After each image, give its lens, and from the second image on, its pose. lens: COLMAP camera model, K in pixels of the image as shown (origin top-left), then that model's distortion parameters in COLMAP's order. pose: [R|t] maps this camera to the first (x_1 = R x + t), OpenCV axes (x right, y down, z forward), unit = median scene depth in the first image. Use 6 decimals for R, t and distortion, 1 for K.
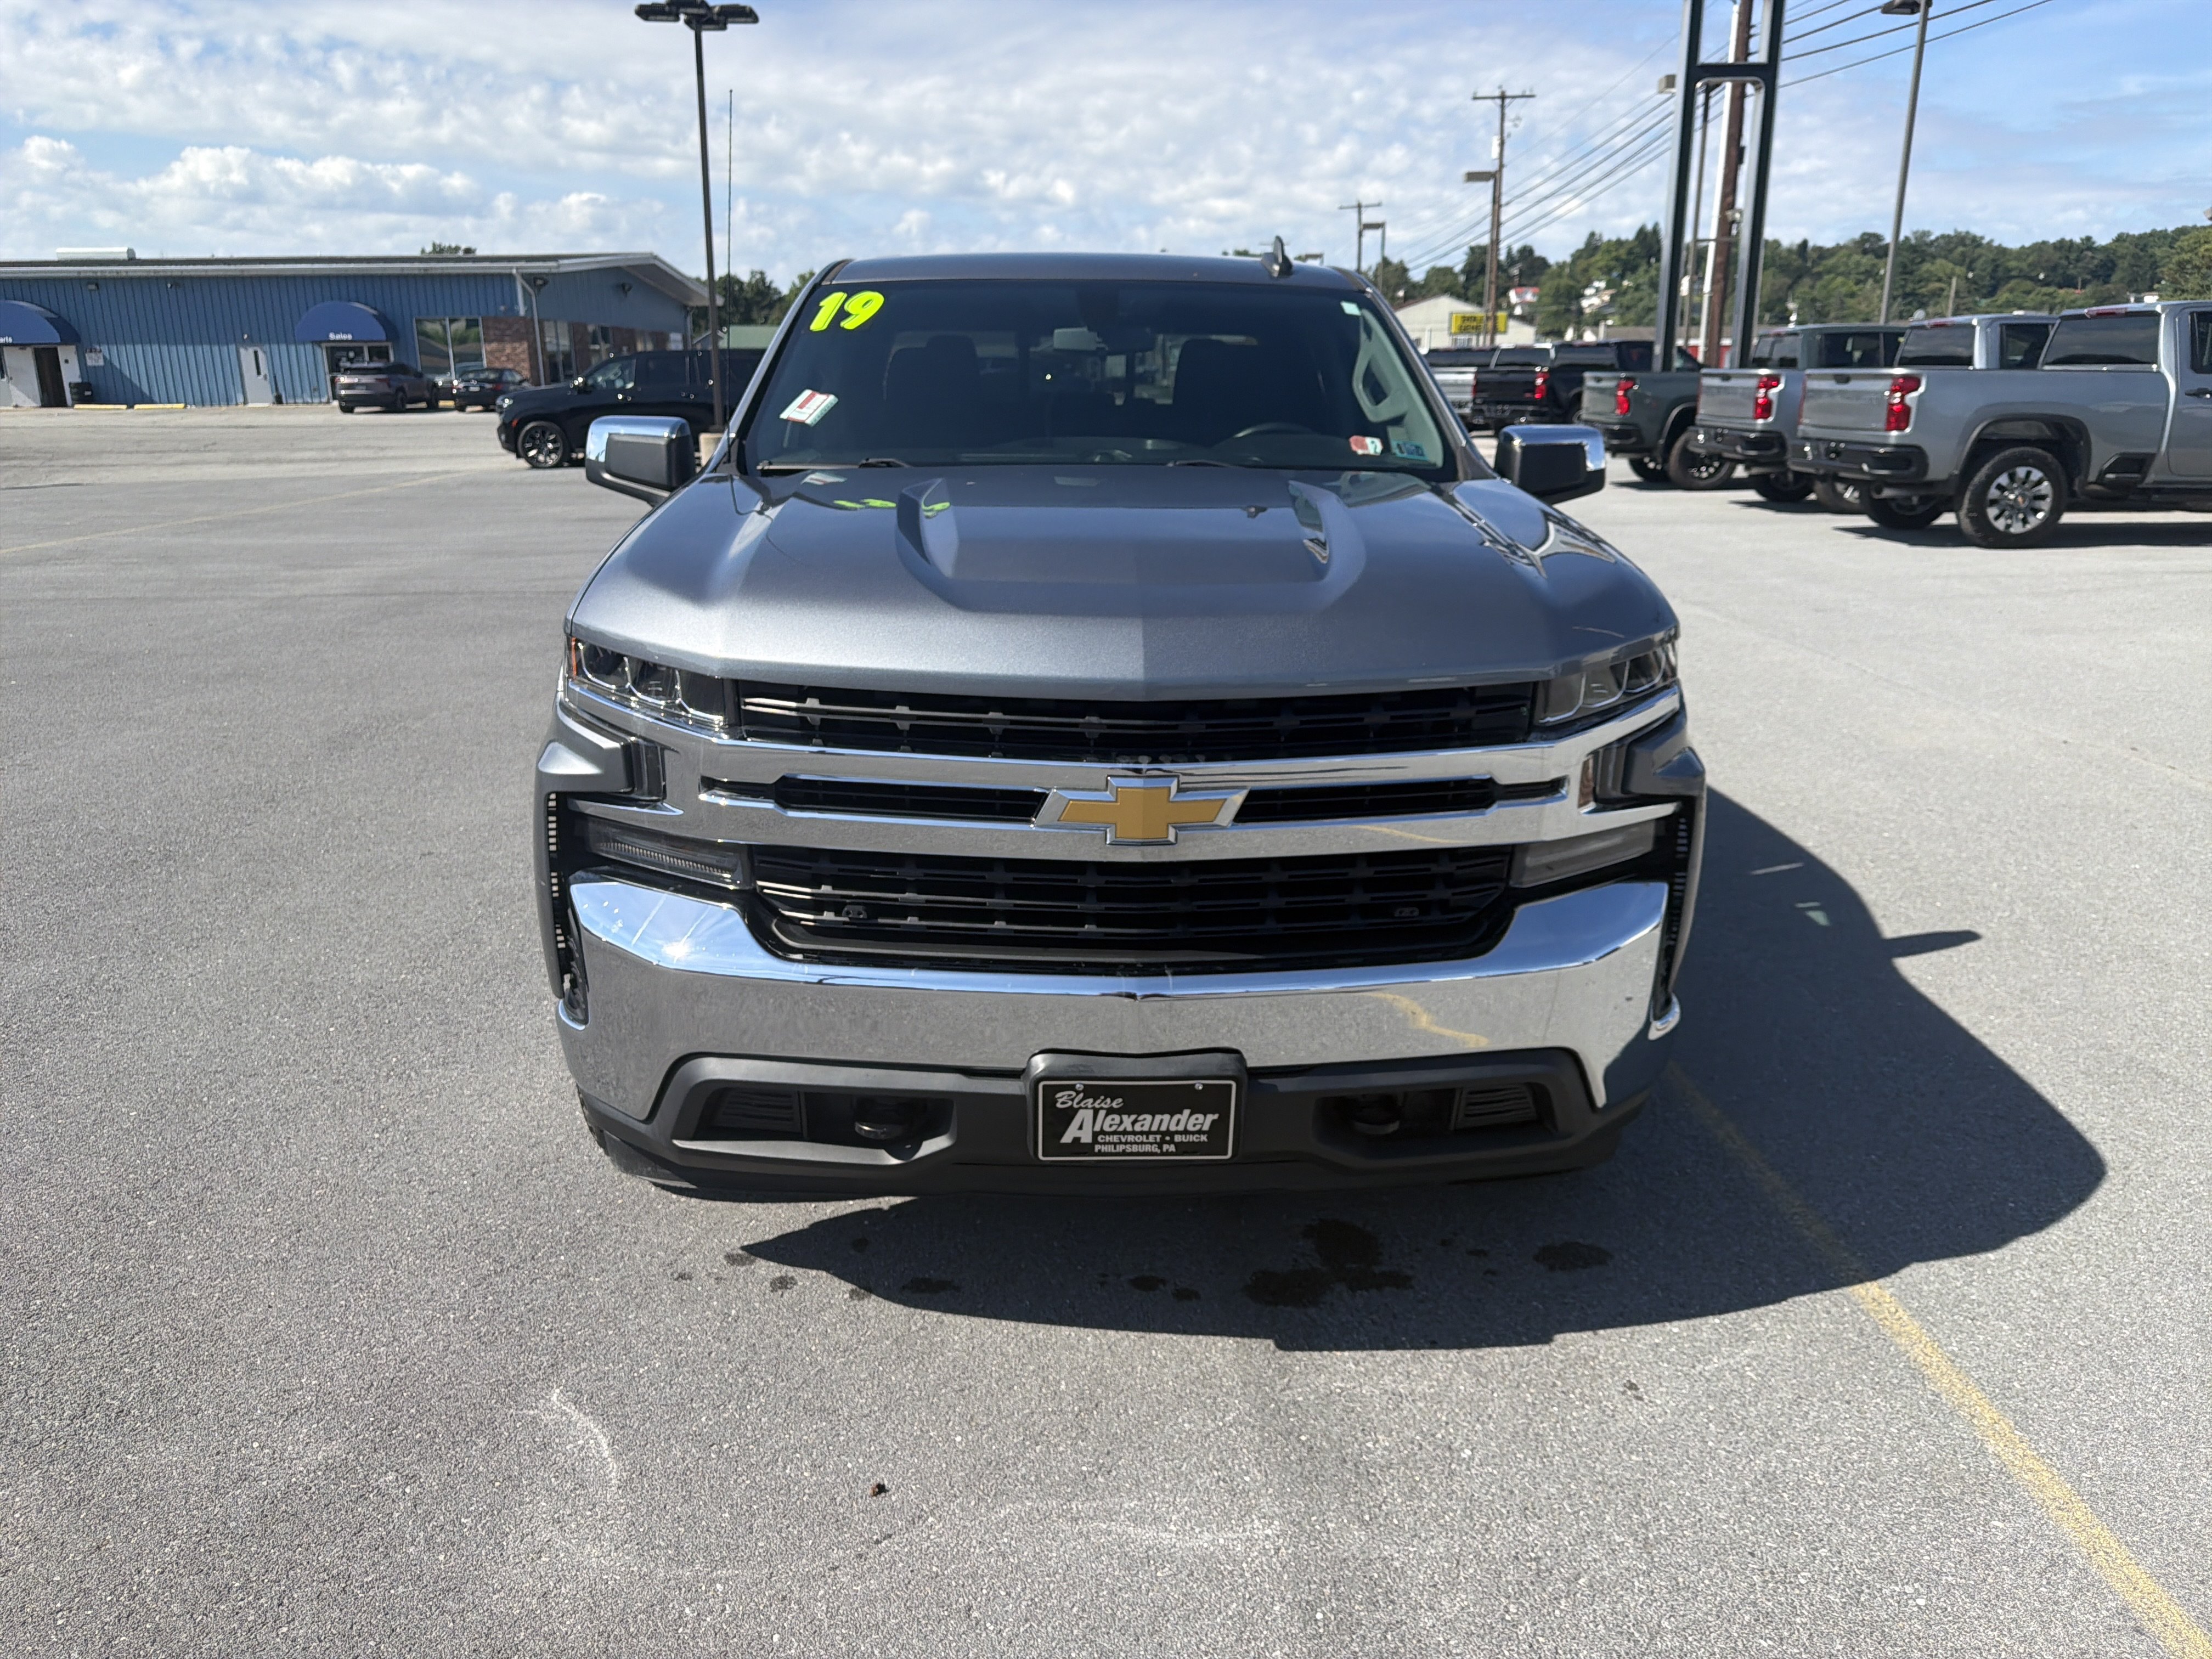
lens RADIAL K [[1578.1, 0, 1093.0], [0, 1578.1, 870.0], [0, 0, 1]] dist [0.021465, -0.028288]
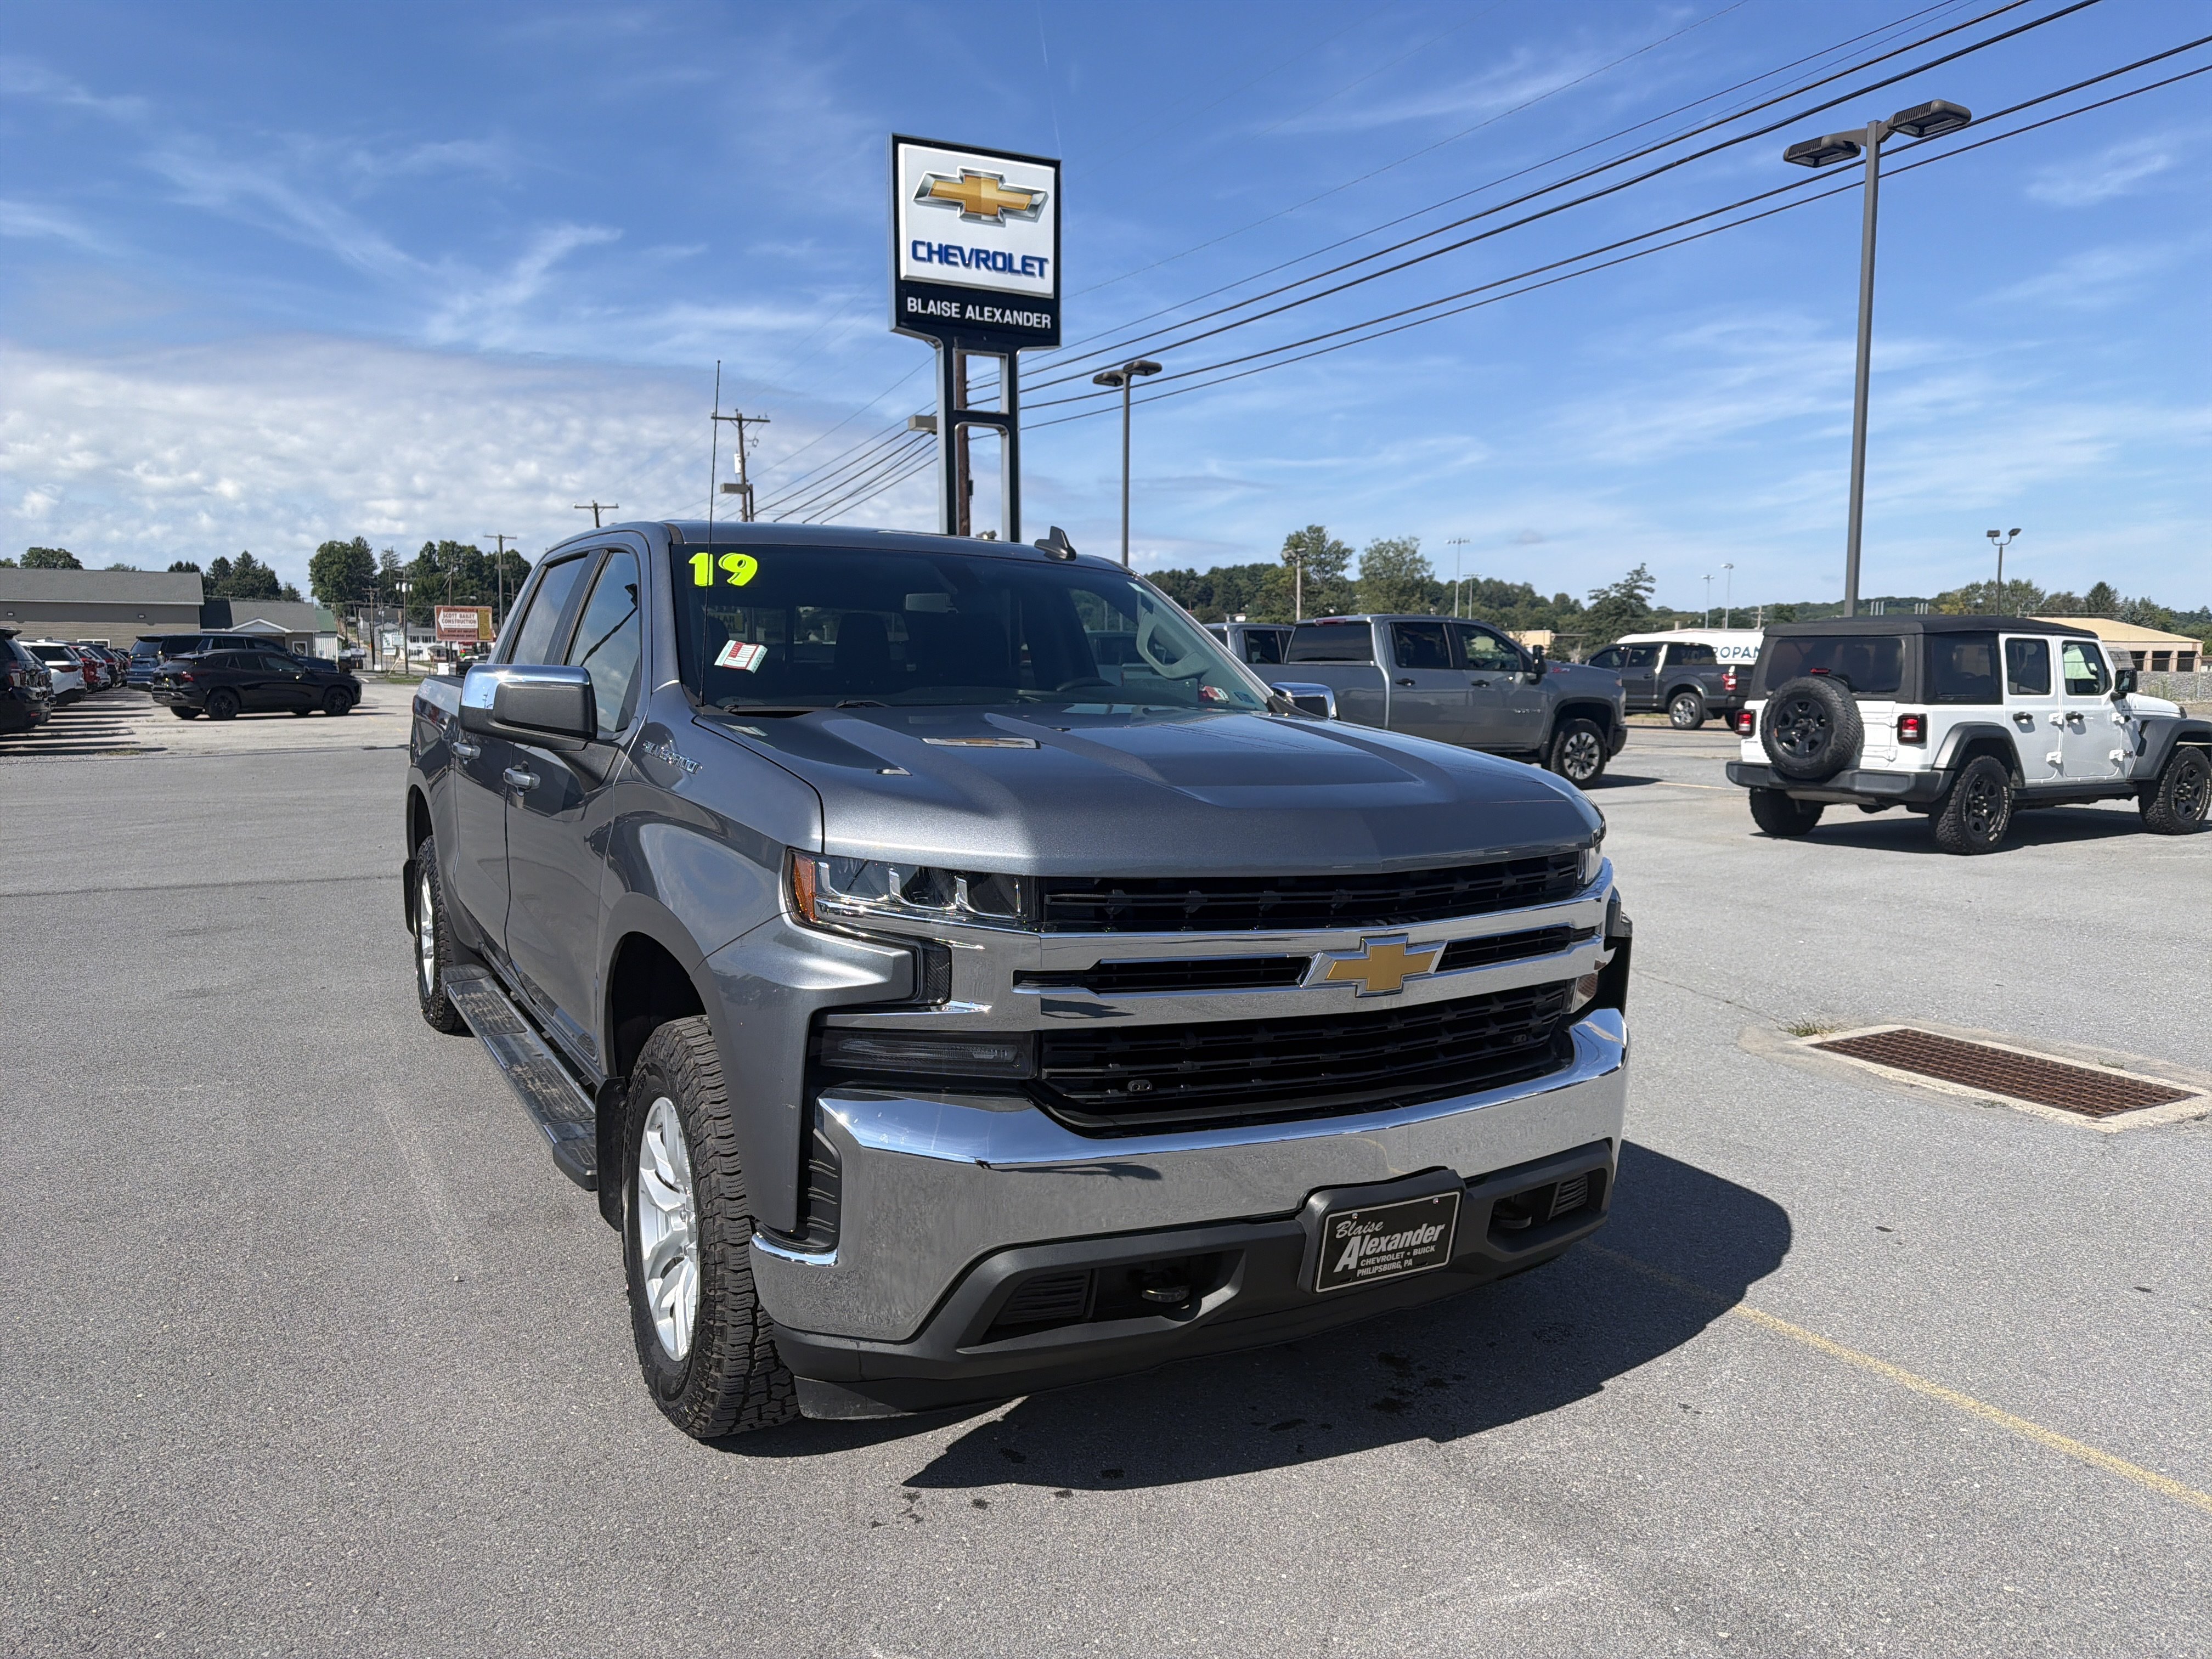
lens RADIAL K [[1578.1, 0, 1088.6], [0, 1578.1, 817.4], [0, 0, 1]] dist [0.021465, -0.028288]
pose [[0.884223, -0.029189, 0.466152, -0.678891], [0.125822, 0.976035, -0.177550, 0.034581], [-0.449798, 0.215646, 0.866706, 0.036423]]
